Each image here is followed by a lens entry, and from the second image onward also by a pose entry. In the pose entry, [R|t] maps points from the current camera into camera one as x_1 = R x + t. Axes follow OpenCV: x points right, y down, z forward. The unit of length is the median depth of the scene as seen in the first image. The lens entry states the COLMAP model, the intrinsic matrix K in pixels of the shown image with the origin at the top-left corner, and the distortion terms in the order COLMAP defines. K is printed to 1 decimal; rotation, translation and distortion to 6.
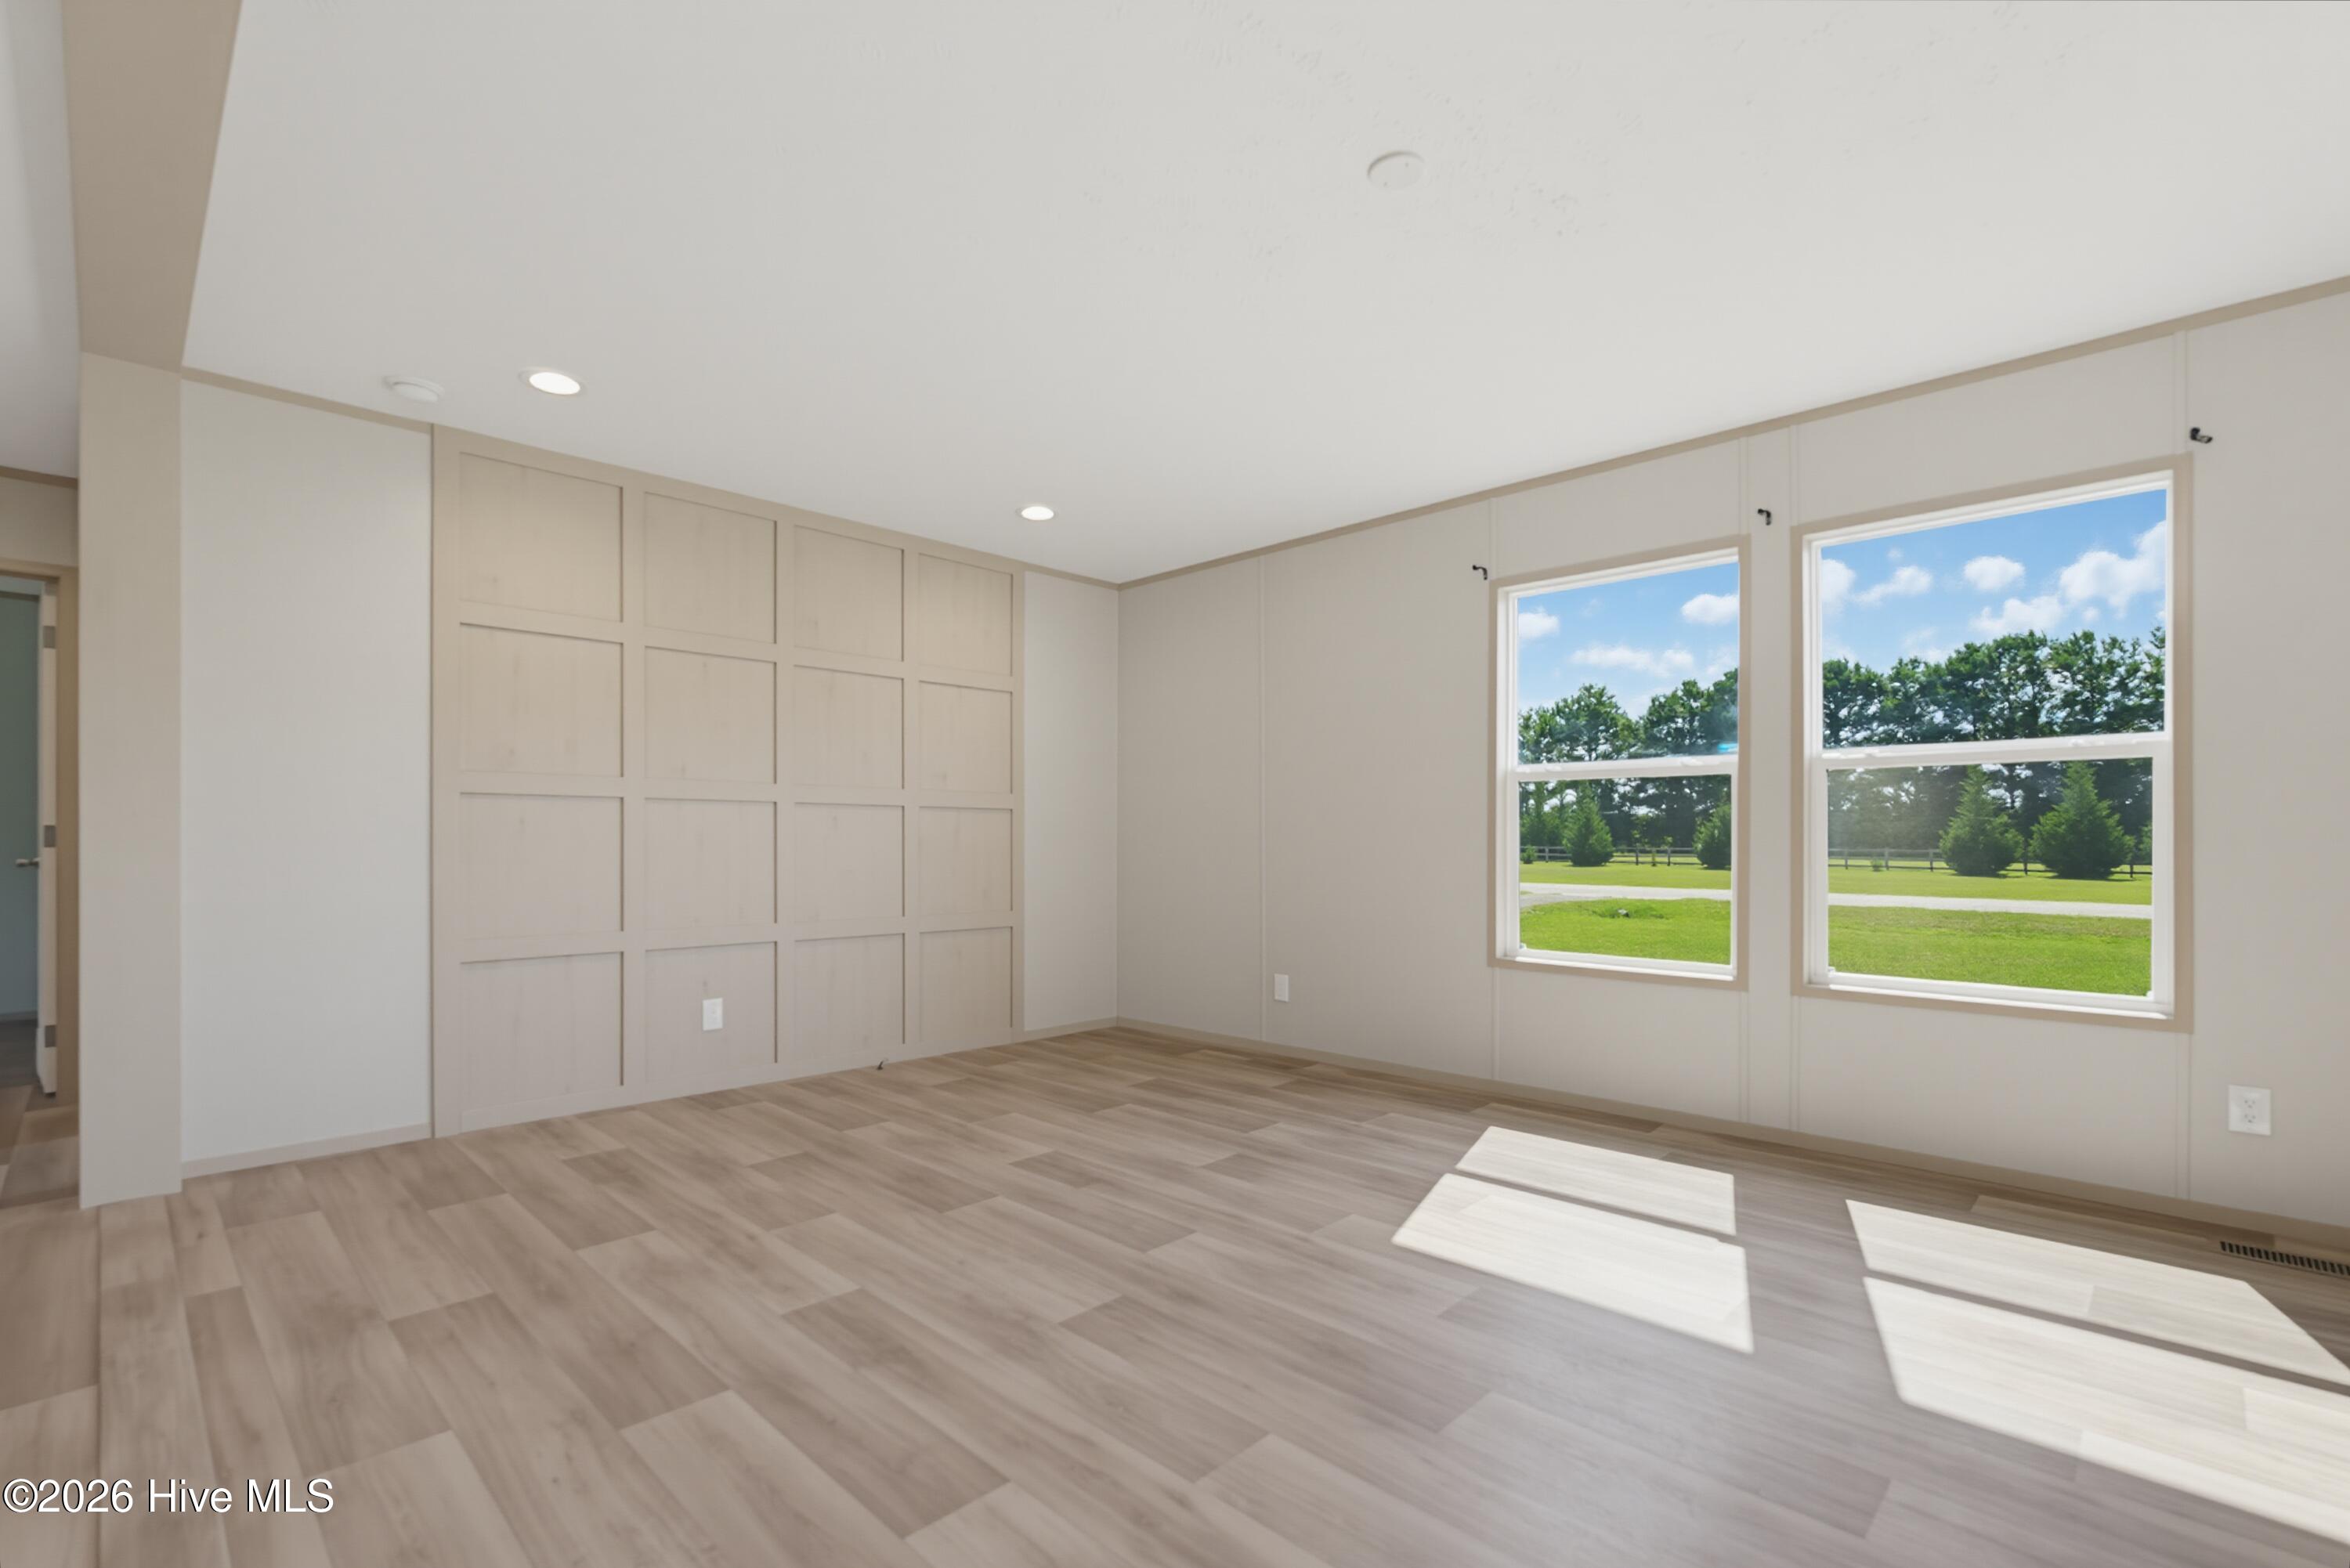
lens RADIAL K [[1051.6, 0, 1179.4], [0, 1051.6, 839.5], [0, 0, 1]] dist [-0.000806, 0.000417]
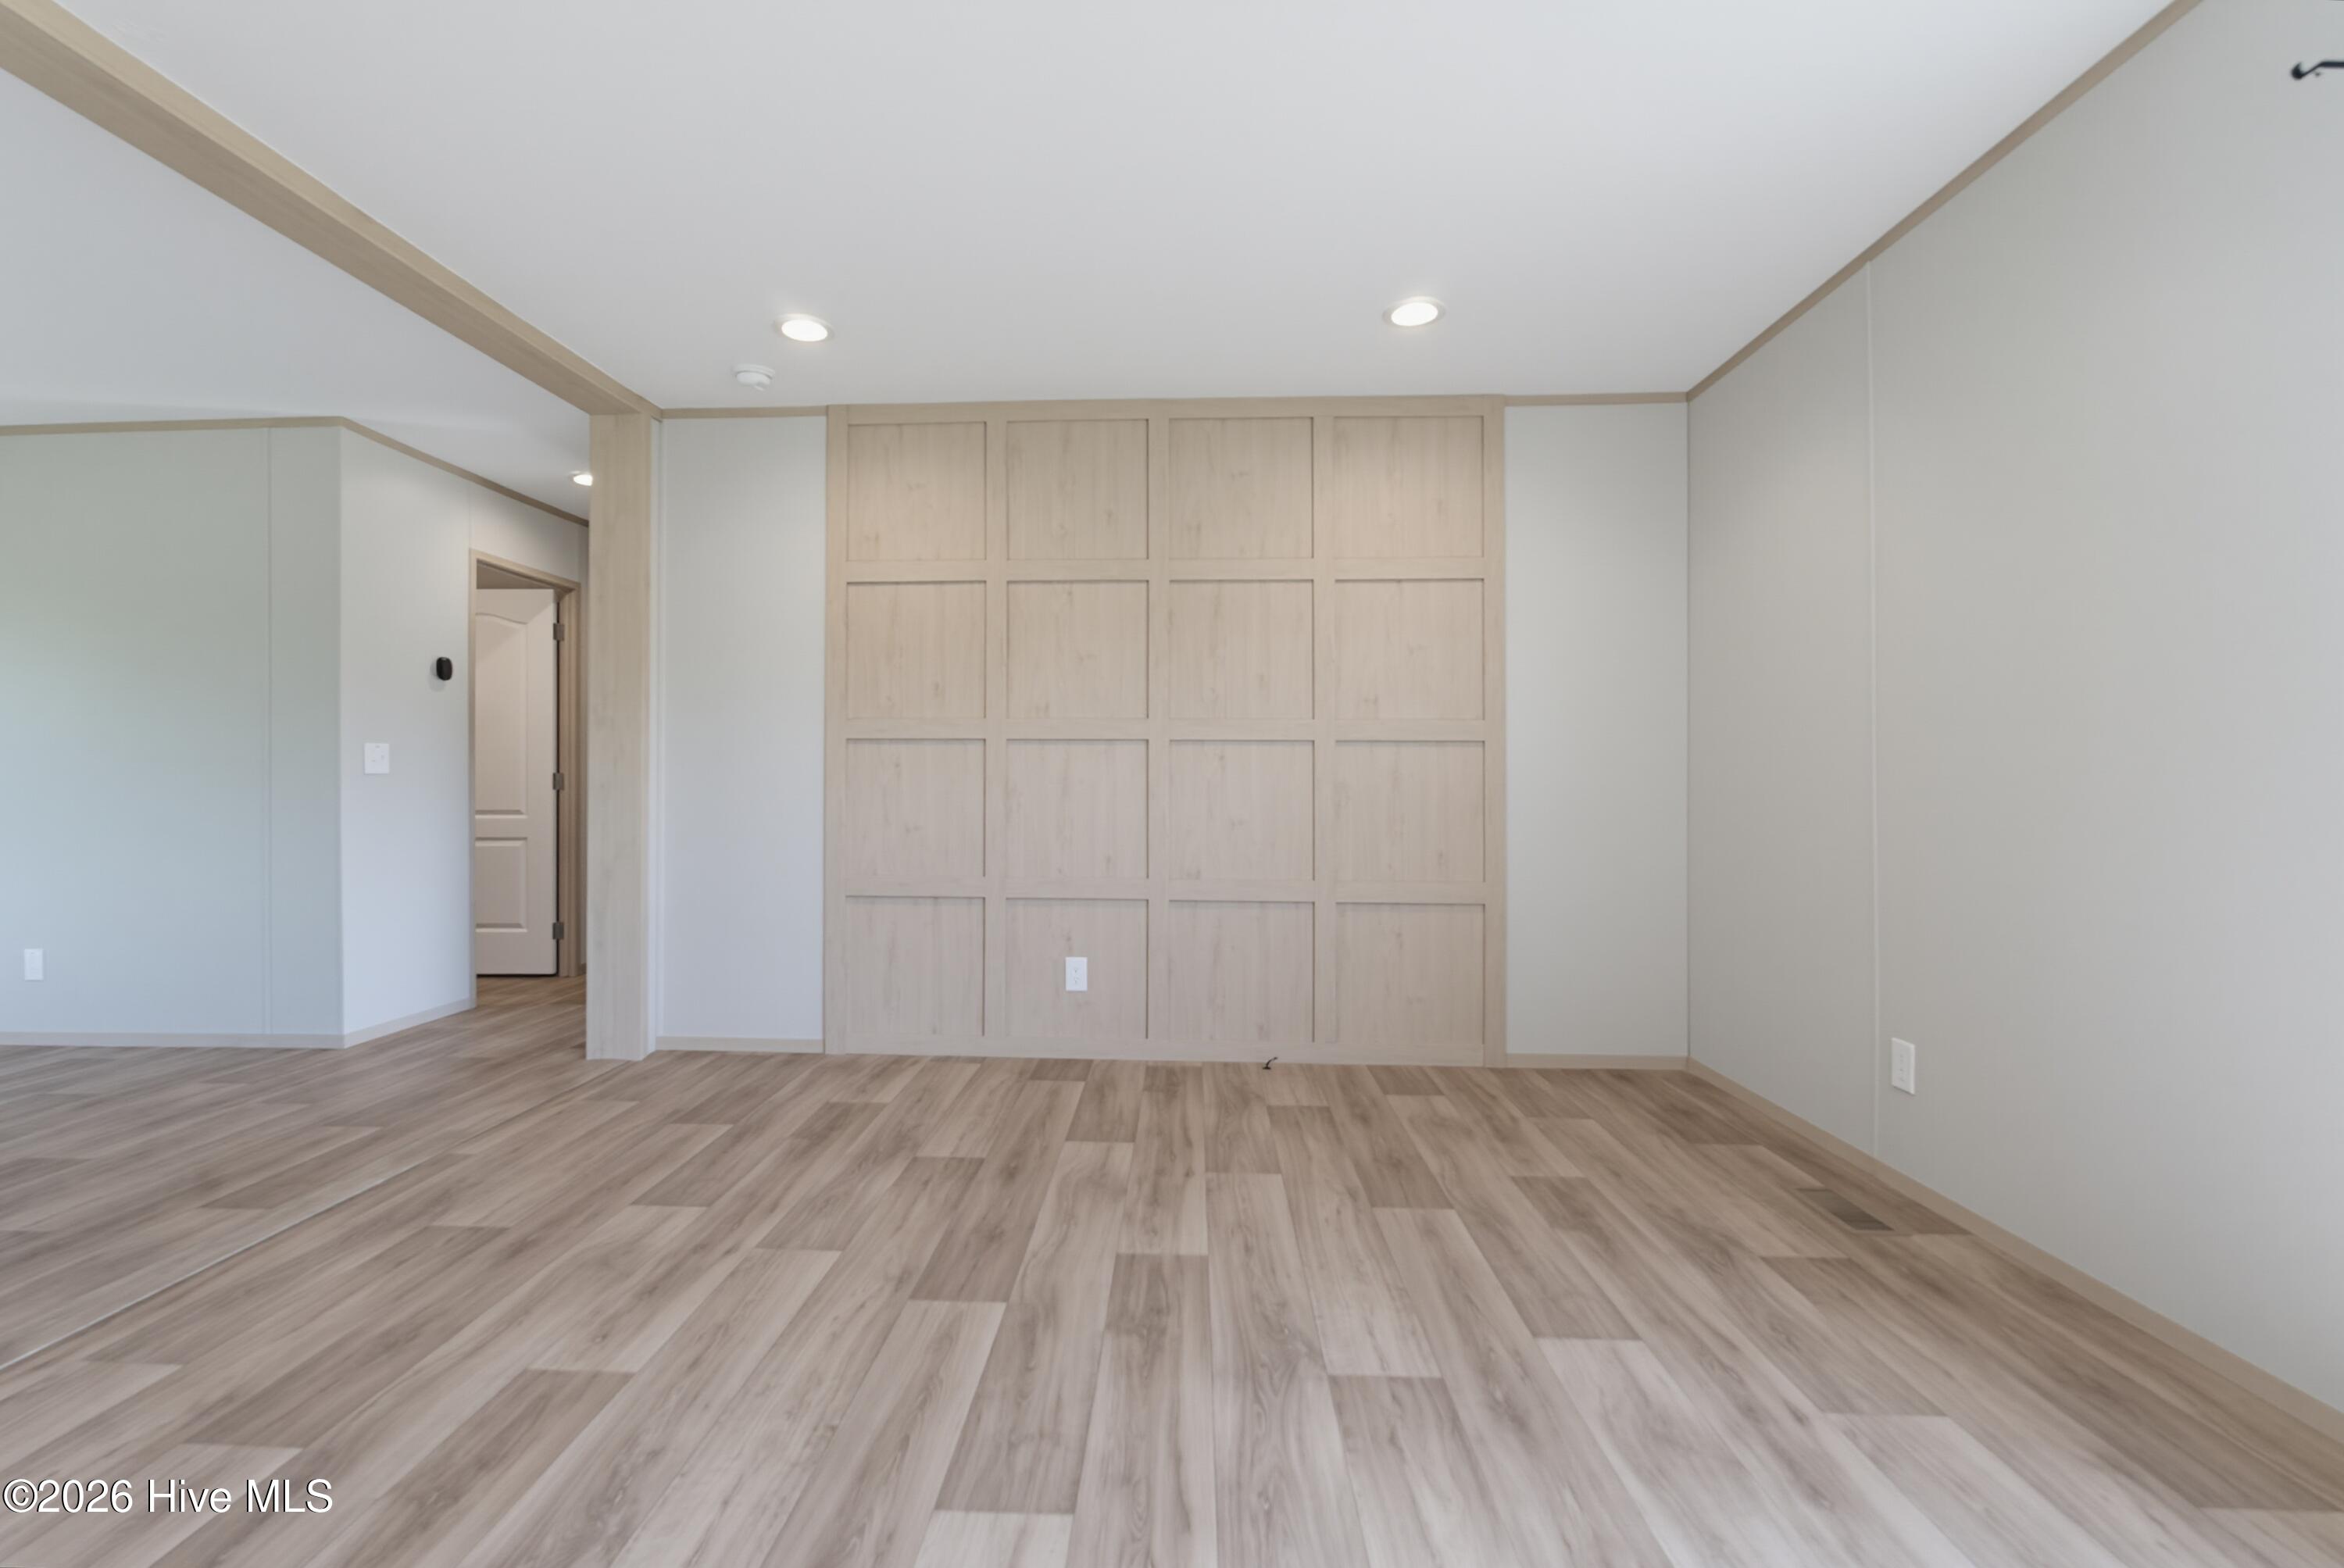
lens RADIAL K [[1061.4, 0, 1149.0], [0, 1061.4, 782.6], [0, 0, 1]] dist [0.000422, 0.000402]
pose [[0.662456, 0.001067, -0.749100, 0.333858], [-0.002864, 0.999995, -0.001108, 0.000119], [0.749096, 0.002879, 0.662455, 0.497315]]
